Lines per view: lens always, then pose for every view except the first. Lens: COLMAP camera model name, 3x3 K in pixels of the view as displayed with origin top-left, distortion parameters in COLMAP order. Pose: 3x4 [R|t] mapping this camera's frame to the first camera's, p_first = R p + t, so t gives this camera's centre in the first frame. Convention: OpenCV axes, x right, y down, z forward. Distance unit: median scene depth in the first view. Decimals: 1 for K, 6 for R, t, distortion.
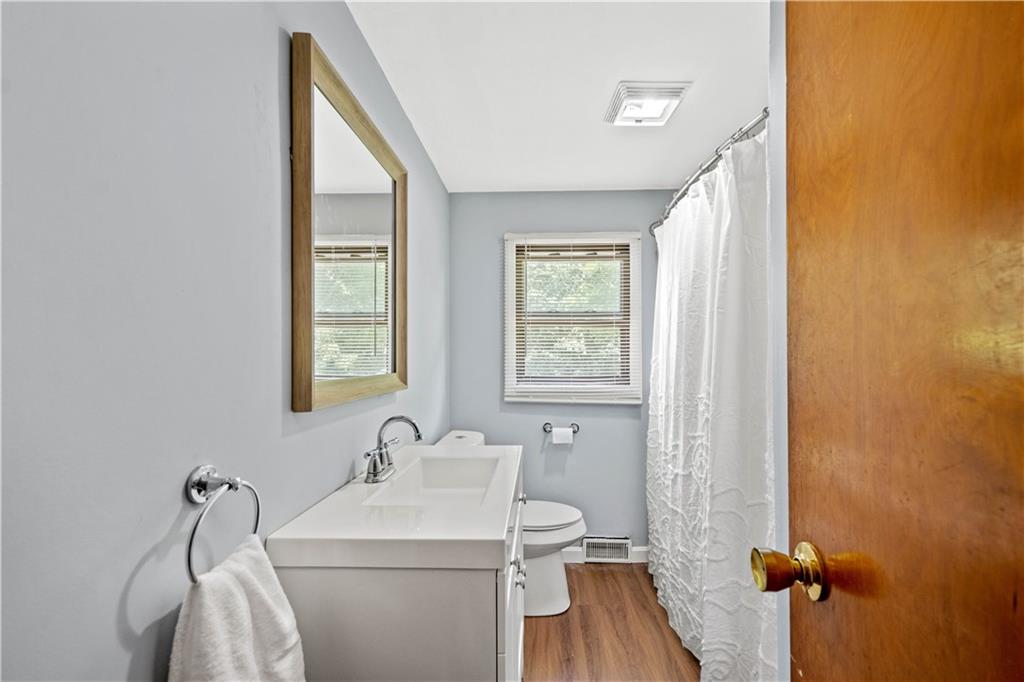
lens RADIAL K [[447.7, 0, 516.6], [0, 447.7, 345.3], [0, 0, 1]] dist [0.012372, -0.003734]
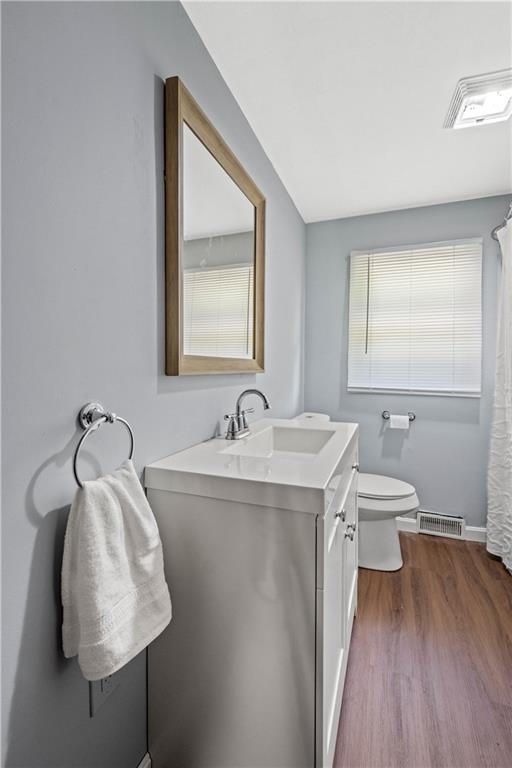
lens RADIAL K [[335.8, 0, 267.0], [0, 335.8, 373.2], [0, 0, 1]] dist [0.012372, -0.003734]
pose [[0.953638, 0.014804, -0.300593, 0.052747], [-0.005571, 0.999487, 0.031549, 0.073223], [0.300906, -0.028412, 0.953231, 0.103369]]
